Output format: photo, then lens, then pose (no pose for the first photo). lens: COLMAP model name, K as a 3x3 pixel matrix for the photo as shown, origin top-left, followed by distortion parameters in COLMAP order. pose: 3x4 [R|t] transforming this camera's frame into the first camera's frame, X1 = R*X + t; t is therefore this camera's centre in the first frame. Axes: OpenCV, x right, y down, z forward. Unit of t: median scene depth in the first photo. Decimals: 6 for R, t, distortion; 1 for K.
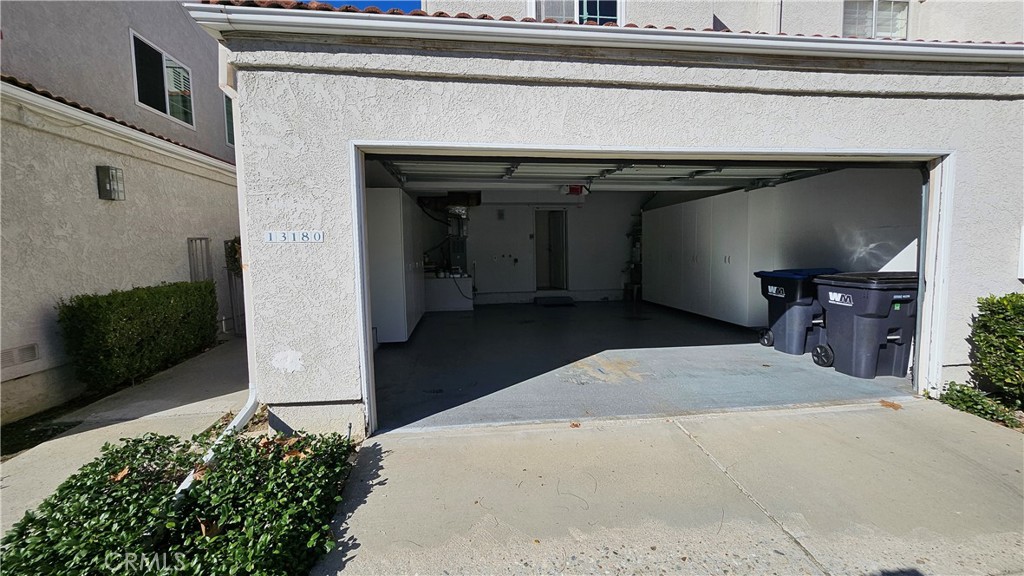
lens RADIAL K [[402.9, 0, 513.0], [0, 402.9, 293.1], [0, 0, 1]] dist [-0.001177, 0.000694]
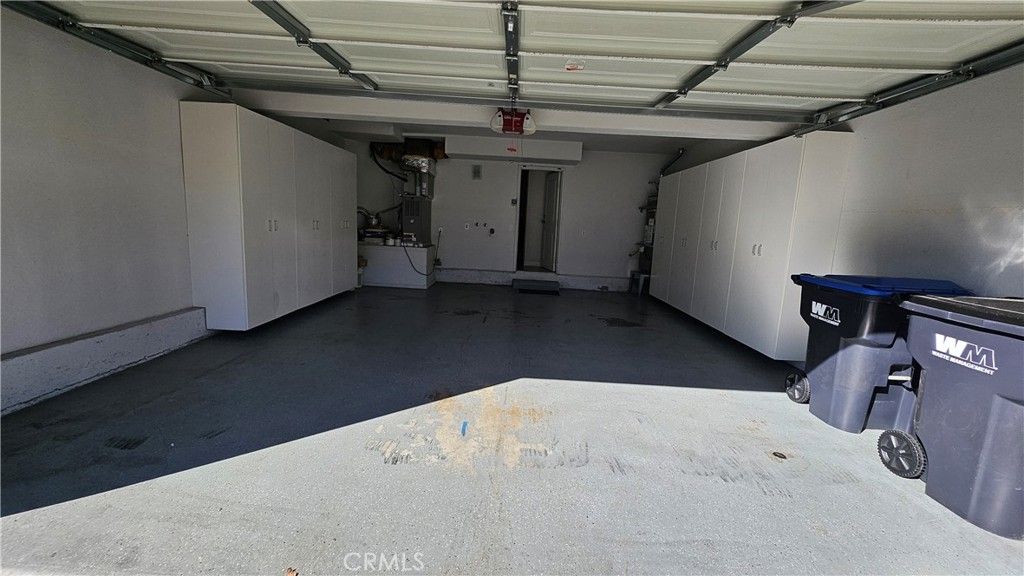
lens RADIAL K [[402.9, 0, 509.8], [0, 402.9, 291.8], [0, 0, 1]] dist [-0.001177, 0.000694]
pose [[0.988510, 0.089507, -0.121805, 0.269745], [-0.081651, 0.994336, 0.068037, -0.033415], [0.127205, -0.057310, 0.990219, 0.369924]]
